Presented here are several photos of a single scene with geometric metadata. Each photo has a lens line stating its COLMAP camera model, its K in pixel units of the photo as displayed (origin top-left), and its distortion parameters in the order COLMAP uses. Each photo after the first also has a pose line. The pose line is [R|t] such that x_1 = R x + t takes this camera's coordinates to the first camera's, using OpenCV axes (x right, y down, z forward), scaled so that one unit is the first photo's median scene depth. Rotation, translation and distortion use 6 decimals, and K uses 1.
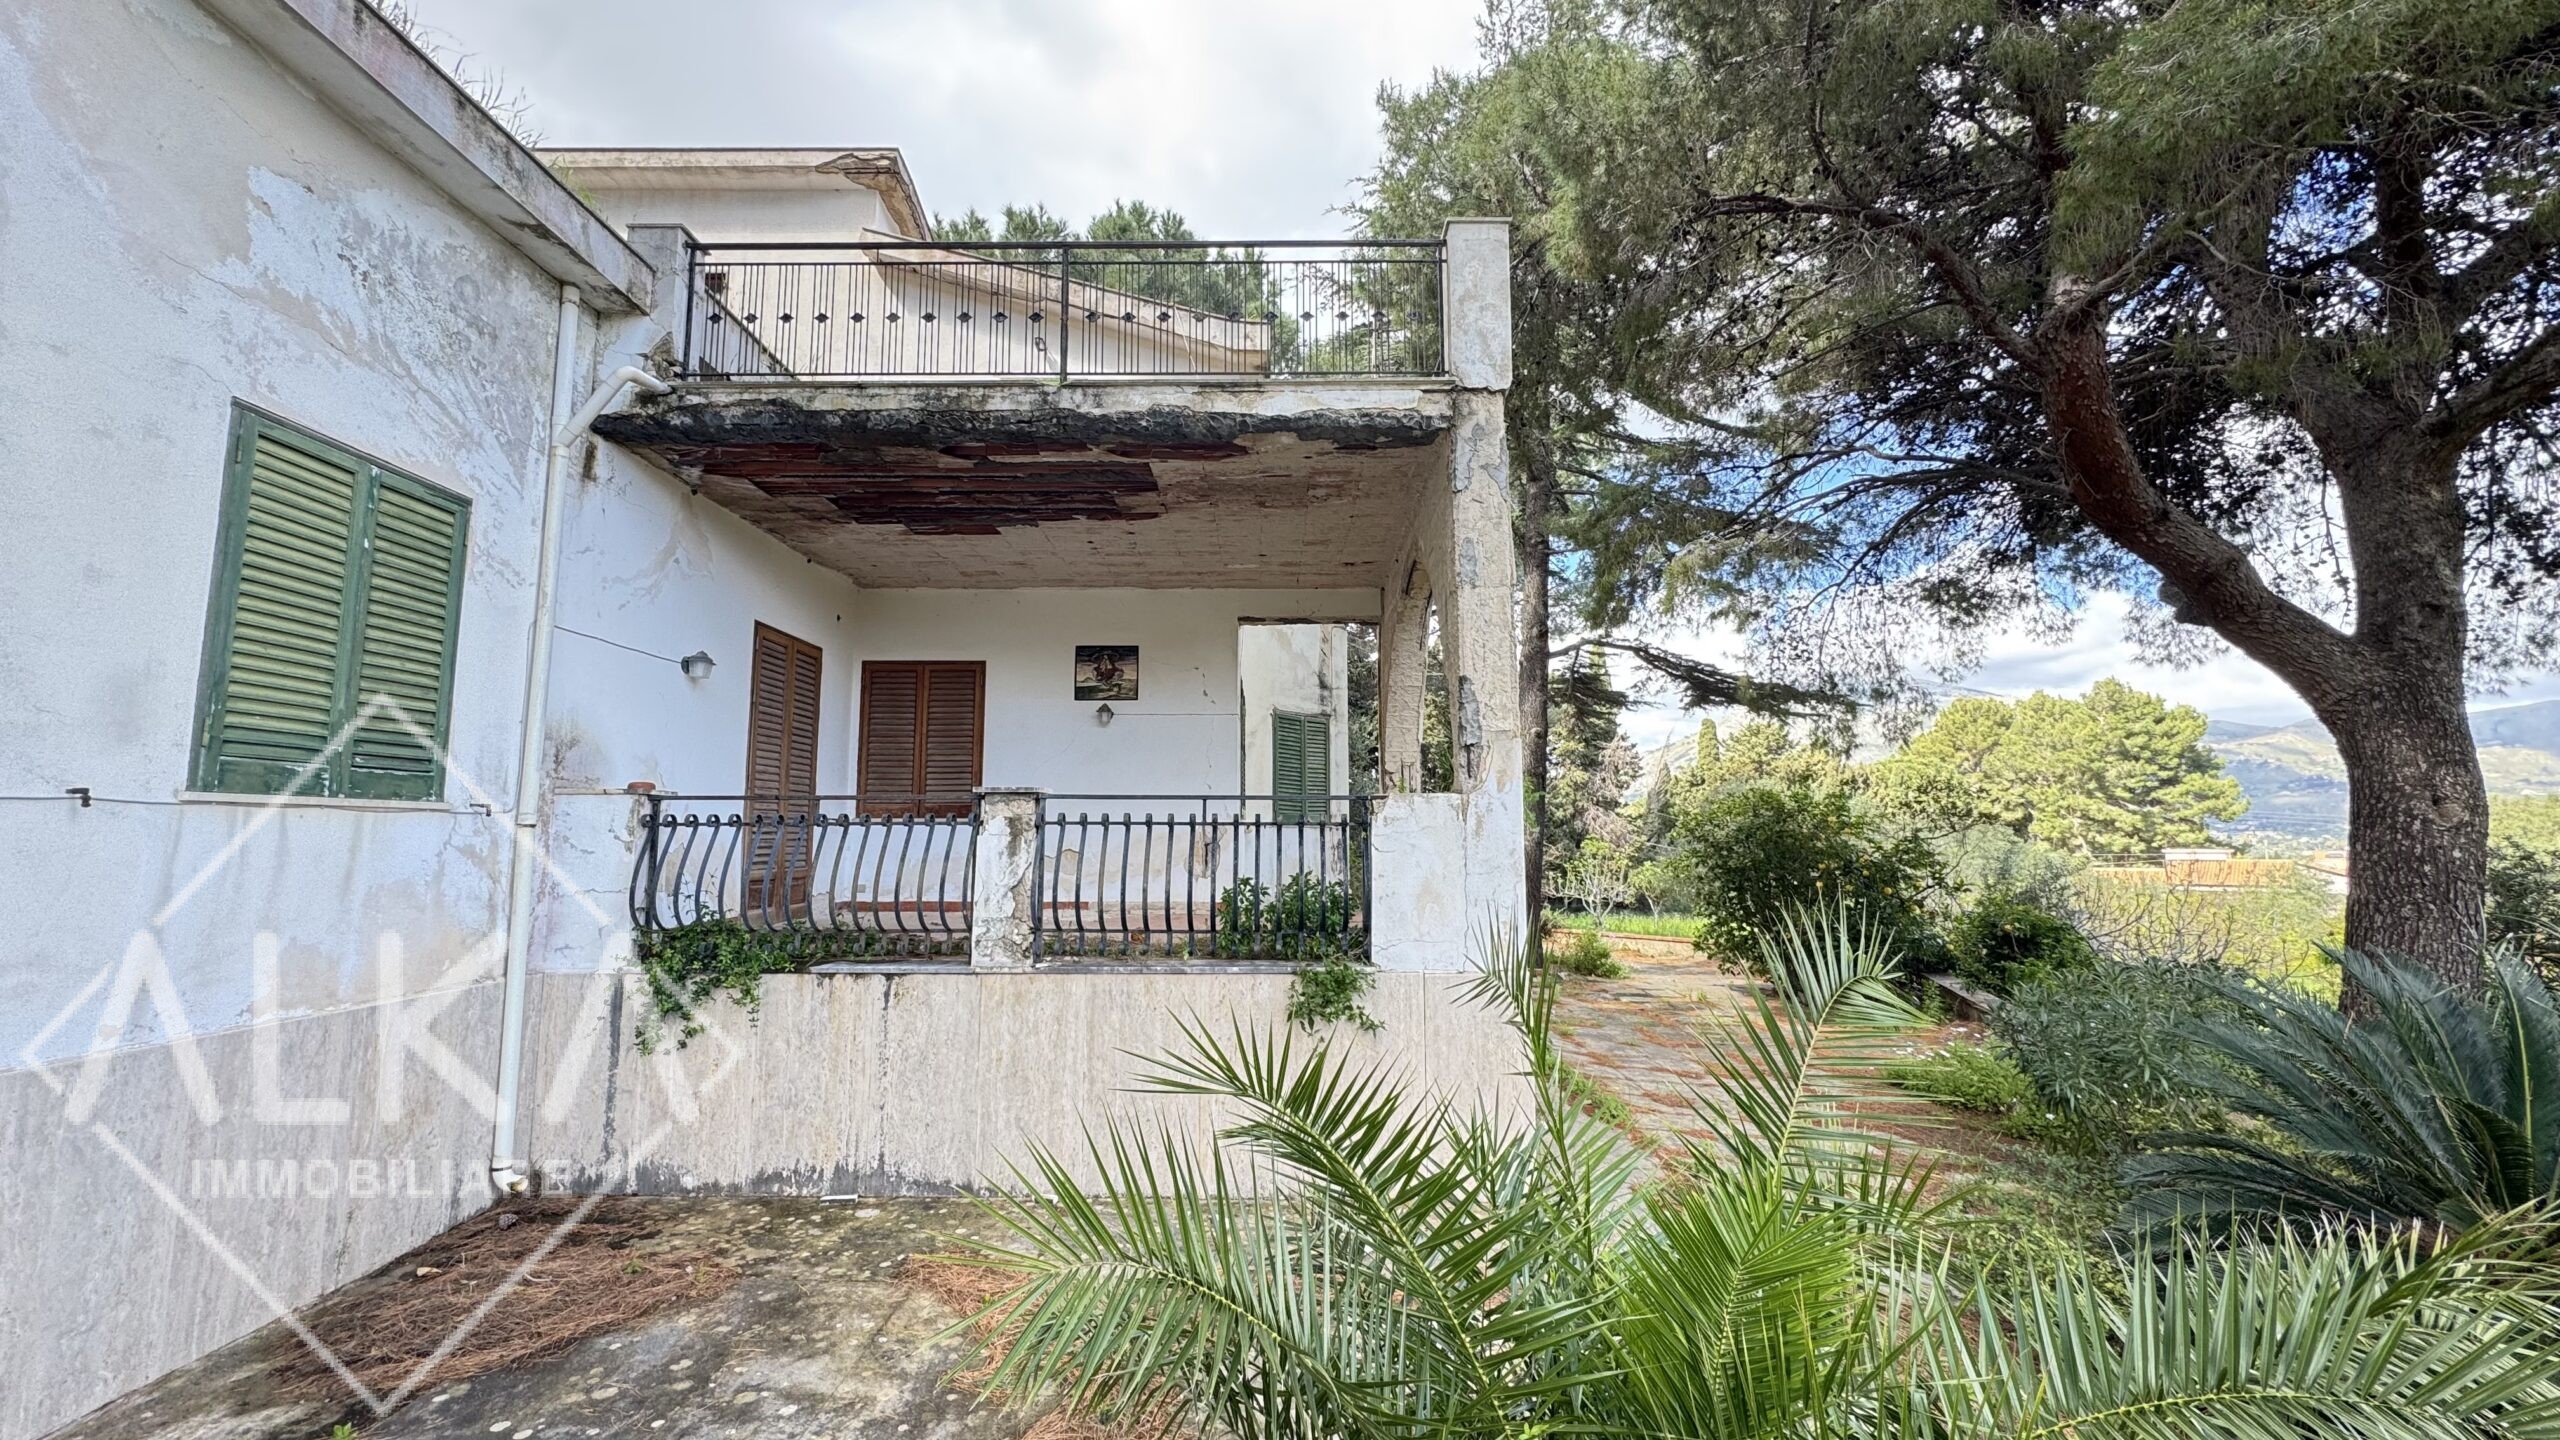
lens RADIAL K [[1024.0, 0, 1282.6], [0, 1024.0, 719.3], [0, 0, 1]] dist [-0.006282, 0.001598]
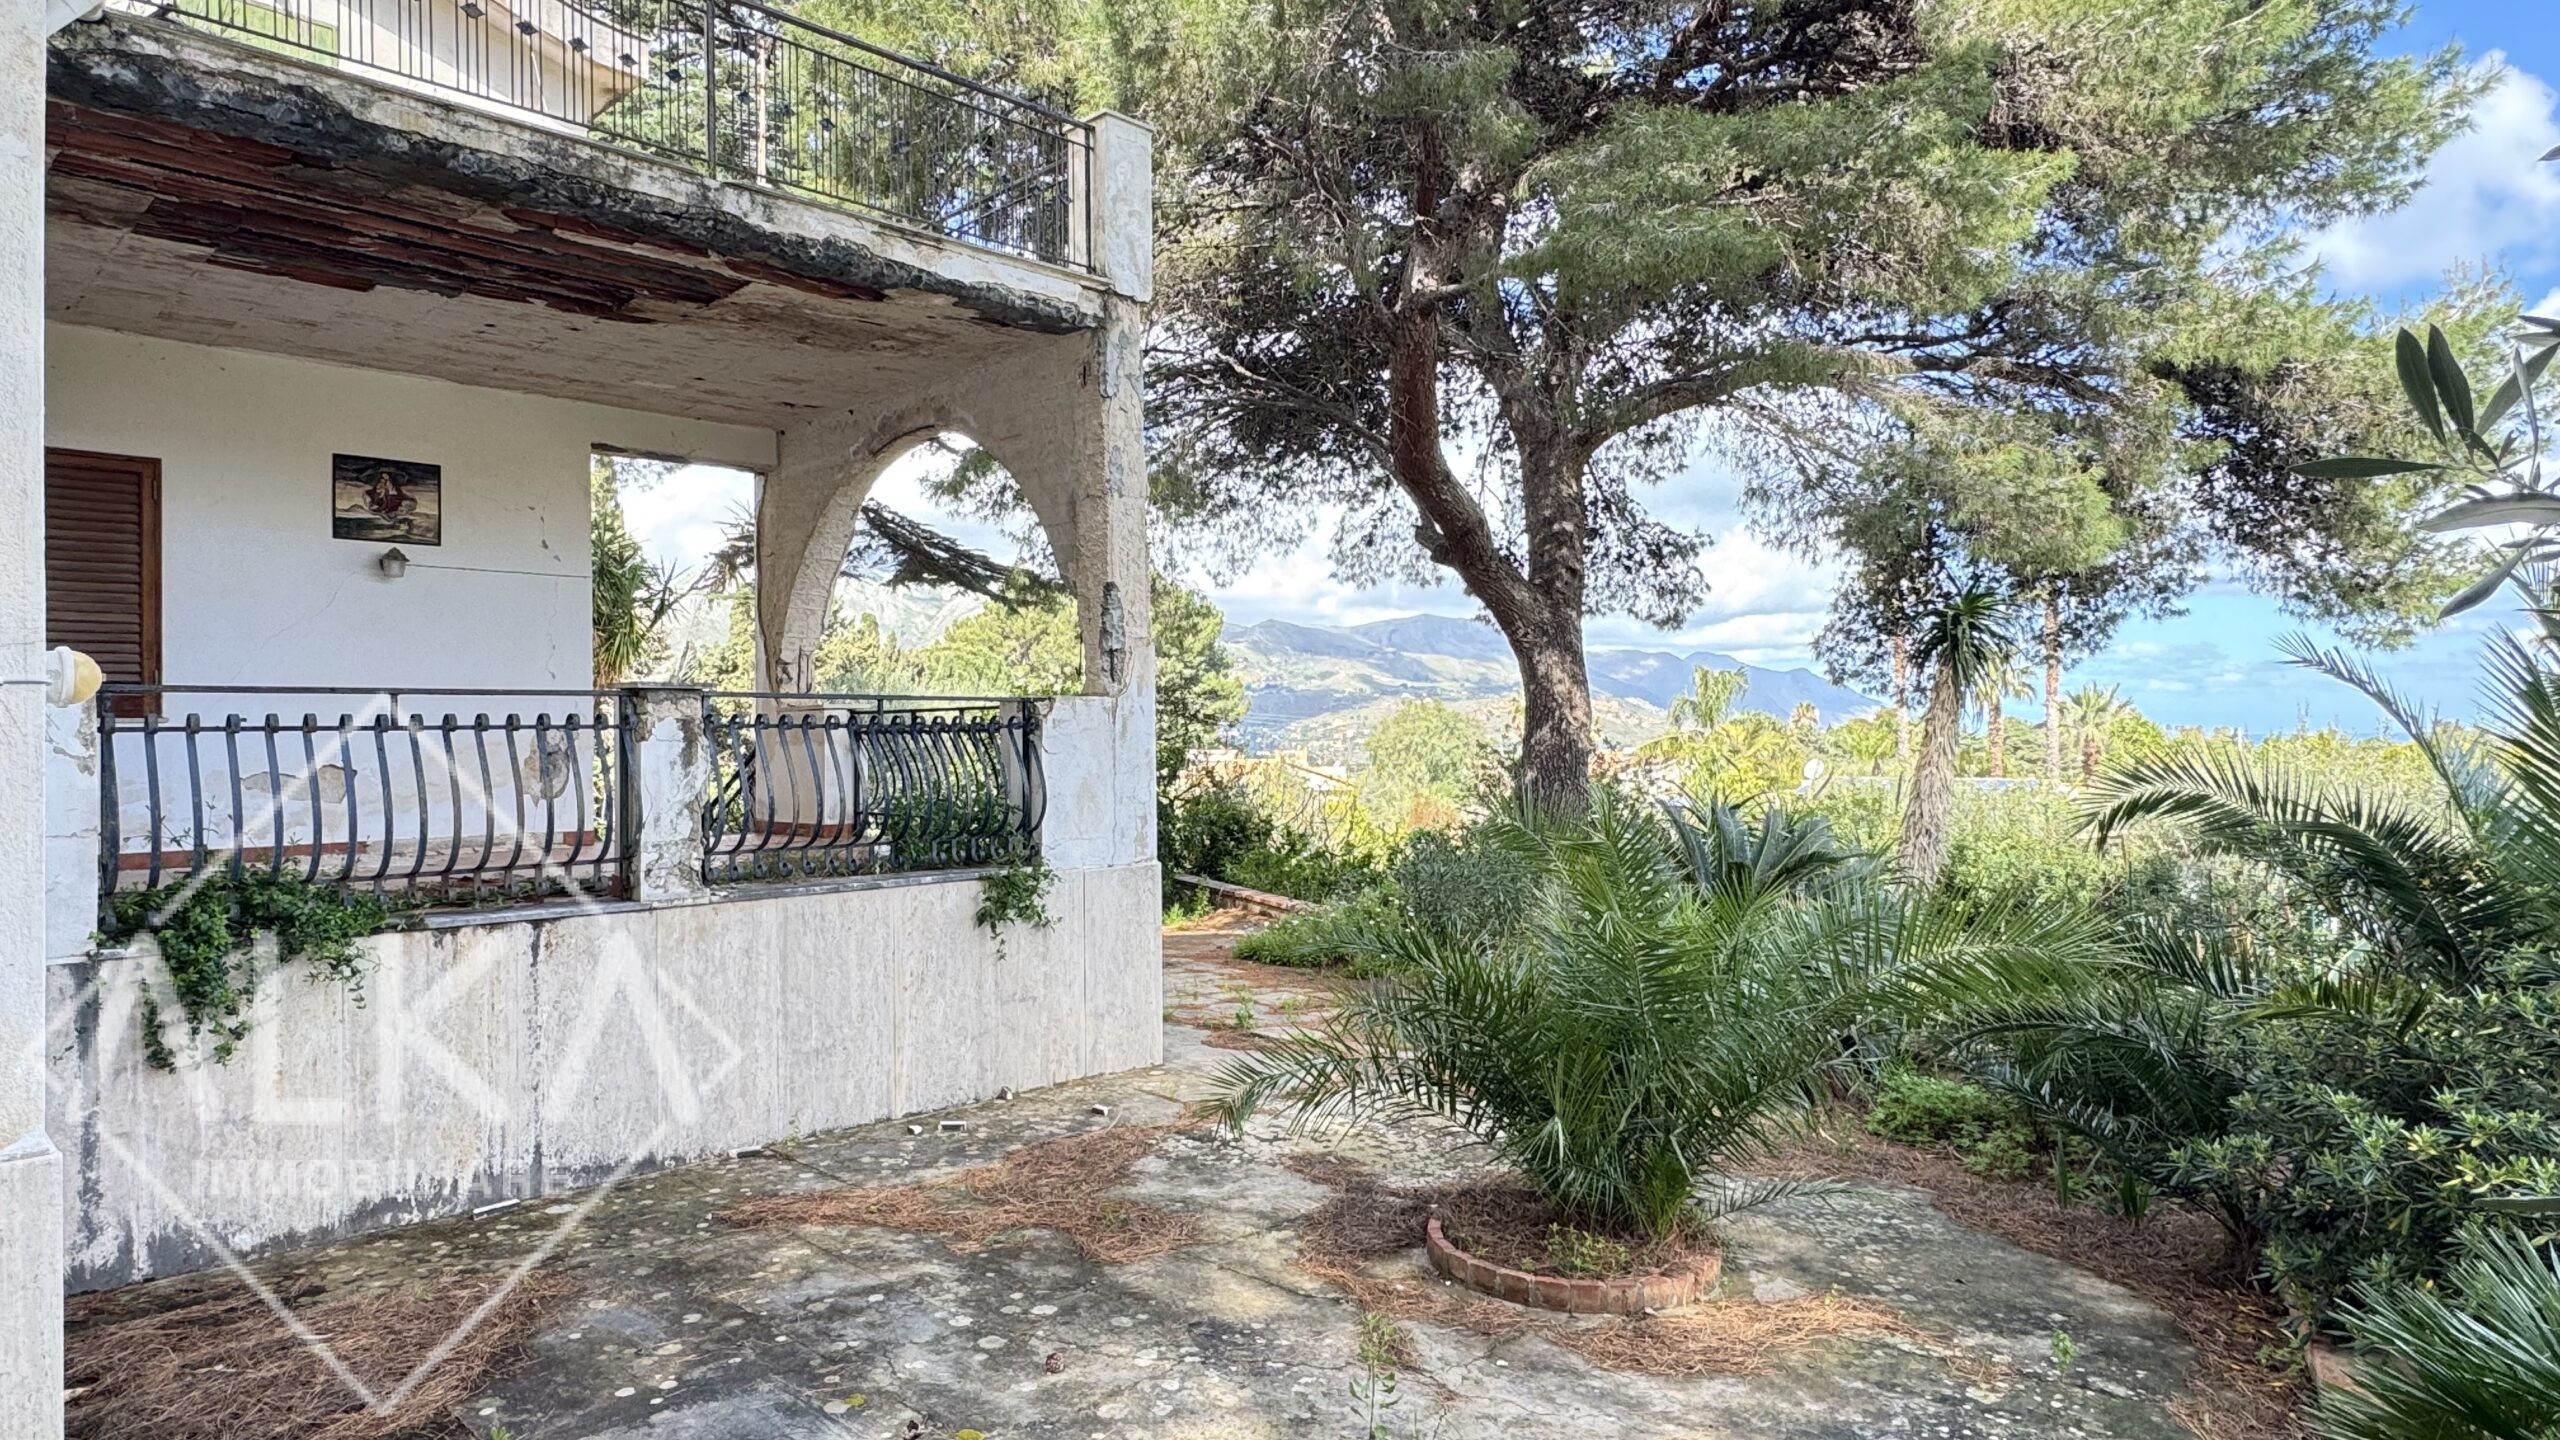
lens RADIAL K [[1491.4, 0, 1279.5], [0, 1491.4, 719.4], [0, 0, 1]] dist [-0.004502, -0.000261]
pose [[0.687474, 0.001095, 0.726208, -0.763862], [-0.072407, 0.995119, 0.067045, -0.017636], [-0.722590, -0.098674, 0.684198, -0.152302]]
